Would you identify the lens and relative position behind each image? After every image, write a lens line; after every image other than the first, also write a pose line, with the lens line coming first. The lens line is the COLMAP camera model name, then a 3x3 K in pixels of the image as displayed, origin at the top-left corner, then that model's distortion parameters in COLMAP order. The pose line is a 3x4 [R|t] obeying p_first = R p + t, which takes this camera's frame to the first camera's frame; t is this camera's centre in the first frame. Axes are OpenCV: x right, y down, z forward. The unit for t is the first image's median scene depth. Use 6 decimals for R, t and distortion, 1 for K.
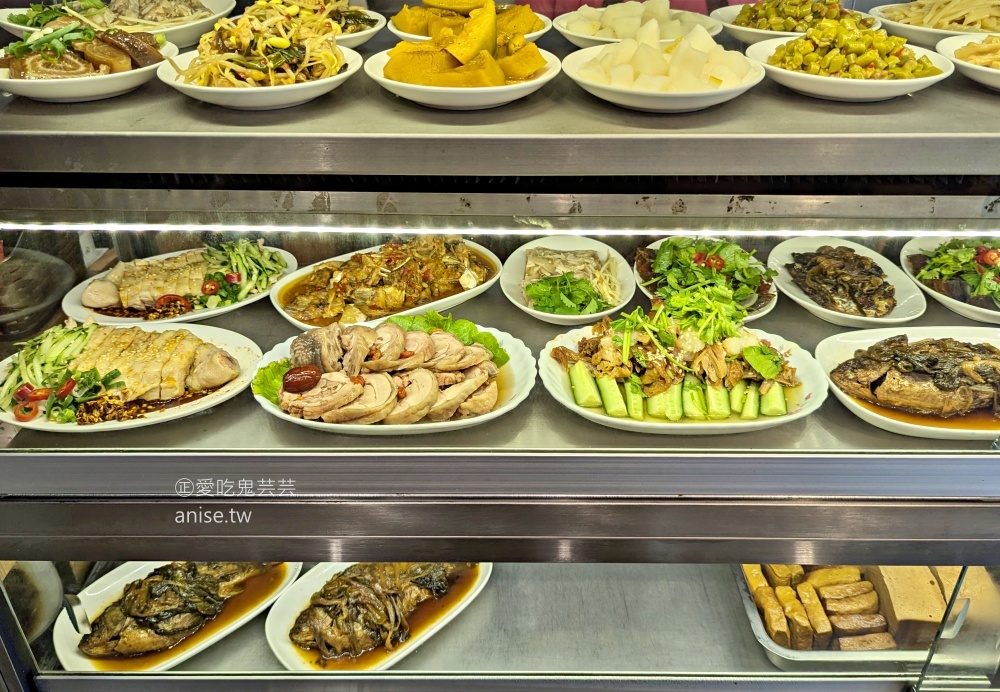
lens RADIAL K [[878.8, 0, 500.8], [0, 878.8, 342.5], [0, 0, 1]] dist [0.026440, -0.014641]
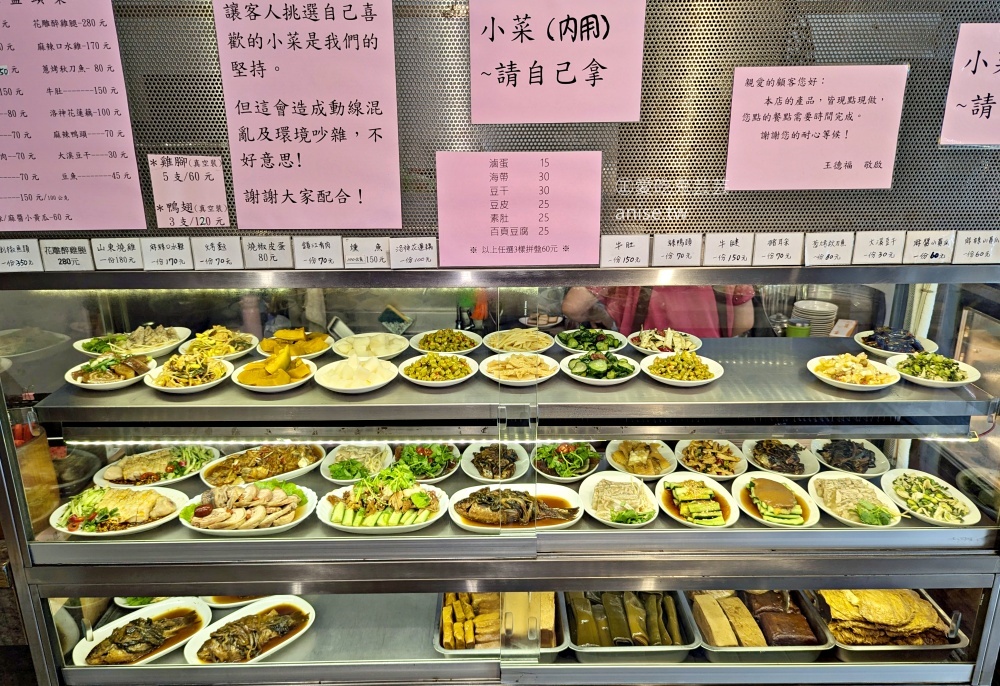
lens RADIAL K [[799.0, 0, 502.6], [0, 799.0, 347.4], [0, 0, 1]] dist [0.036830, -0.055260]
pose [[0.999857, -0.008414, 0.014685, 0.459432], [0.011304, 0.977748, -0.209480, 0.067146], [-0.012596, 0.209616, 0.977703, -0.966551]]
